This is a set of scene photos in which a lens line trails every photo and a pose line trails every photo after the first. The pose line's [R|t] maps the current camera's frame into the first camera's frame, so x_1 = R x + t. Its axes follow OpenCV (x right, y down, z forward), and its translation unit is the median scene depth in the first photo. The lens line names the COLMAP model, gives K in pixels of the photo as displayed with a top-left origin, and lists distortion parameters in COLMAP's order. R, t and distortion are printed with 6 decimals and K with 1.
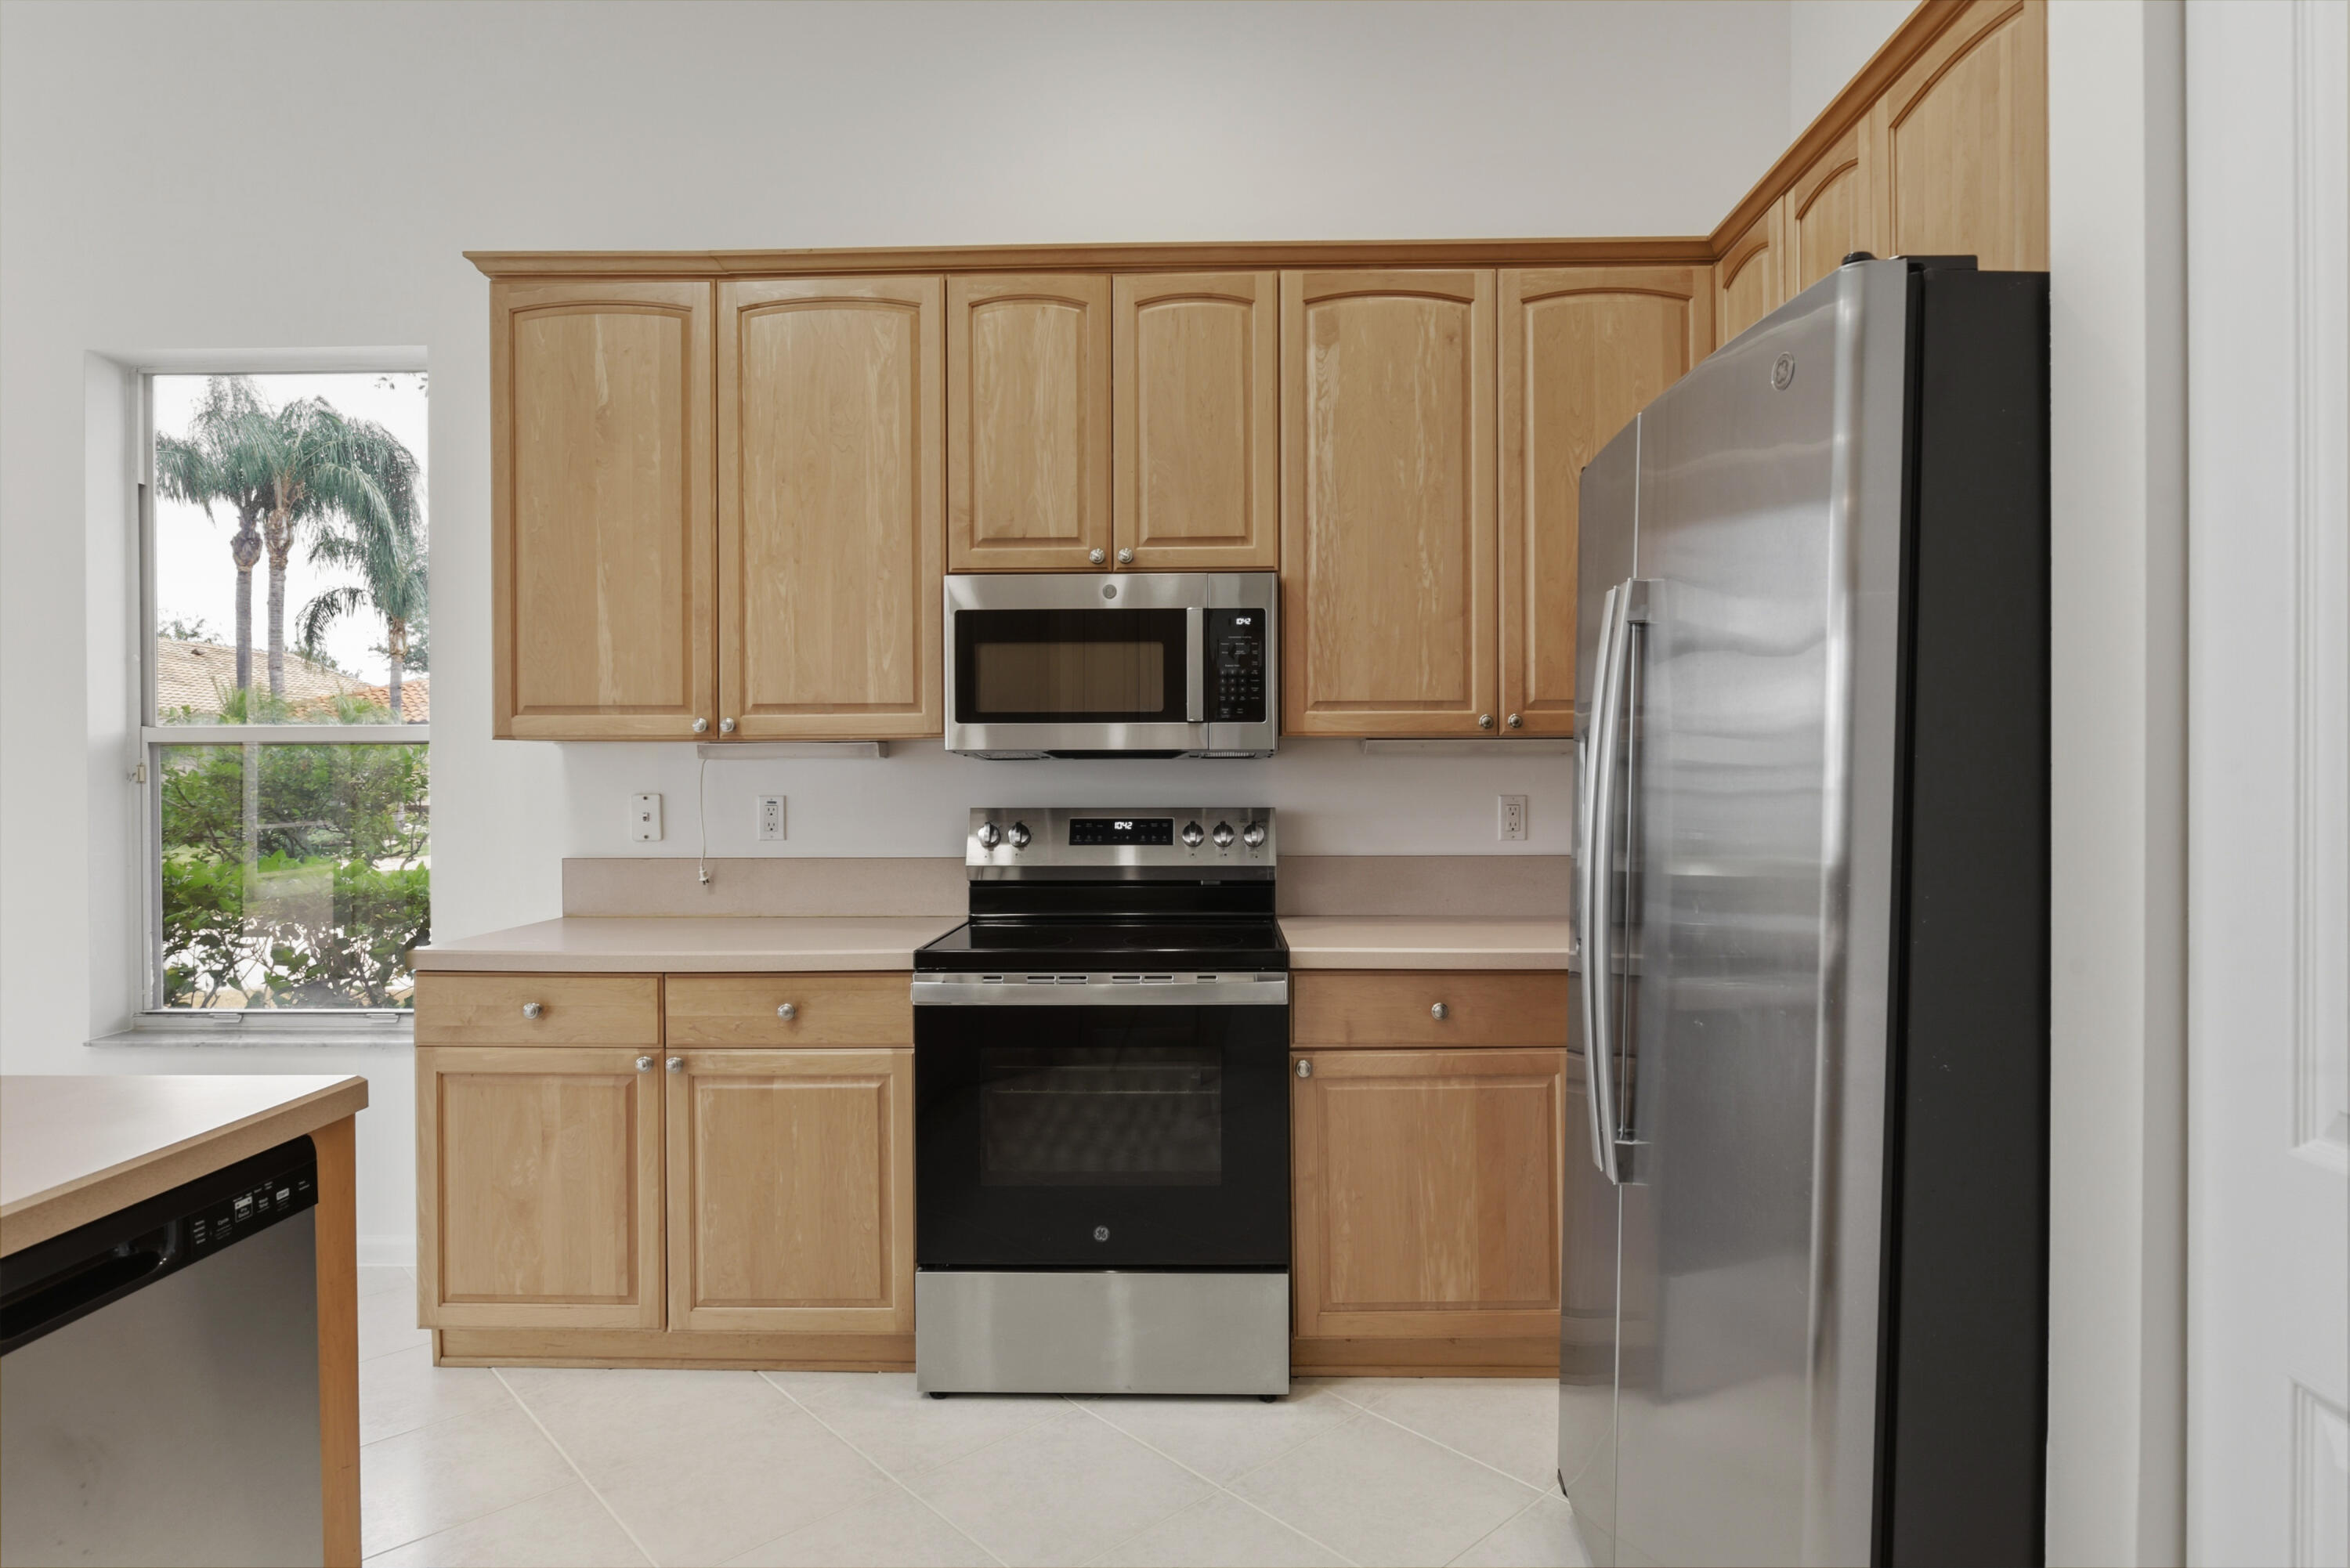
lens RADIAL K [[1272.8, 0, 1189.2], [0, 1272.8, 798.3], [0, 0, 1]] dist [0.004797, -0.002467]
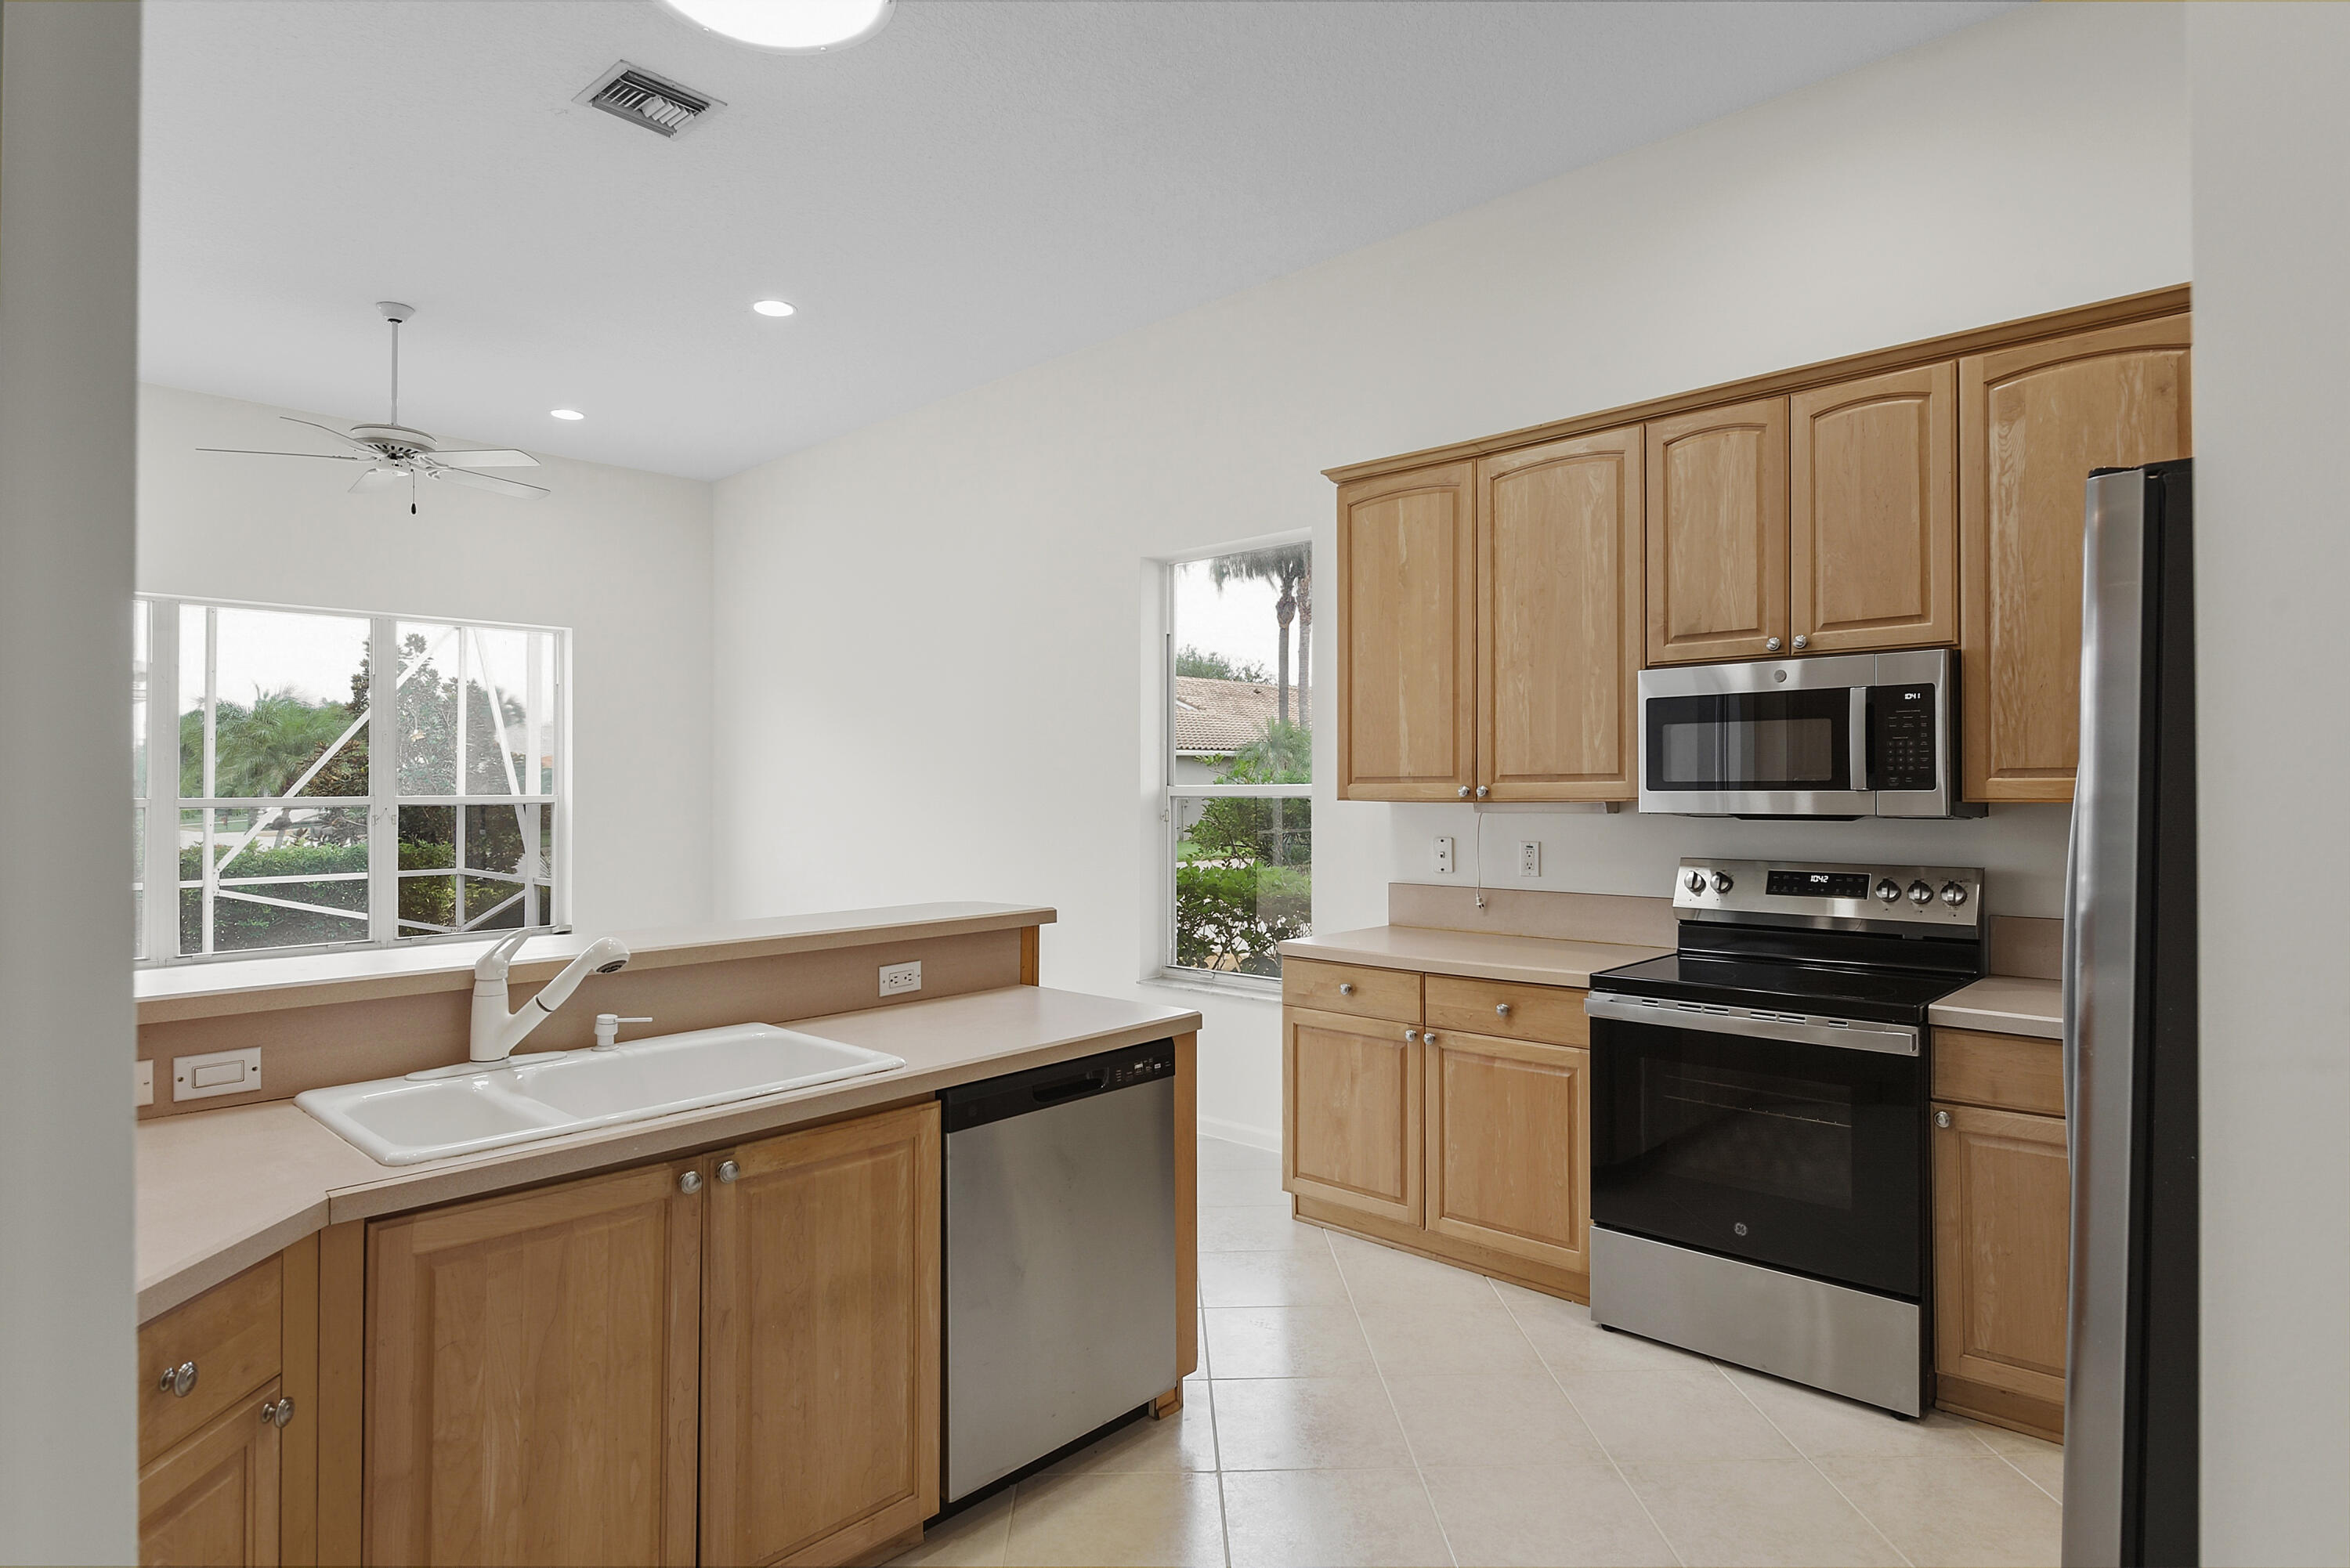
lens RADIAL K [[1272.8, 0, 1172.9], [0, 1272.8, 774.9], [0, 0, 1]] dist [0.004797, -0.002467]
pose [[0.743511, -0.007949, -0.668676, 0.290546], [-0.006813, 0.999787, -0.019462, -0.046311], [0.668689, 0.019026, 0.743299, -0.209473]]
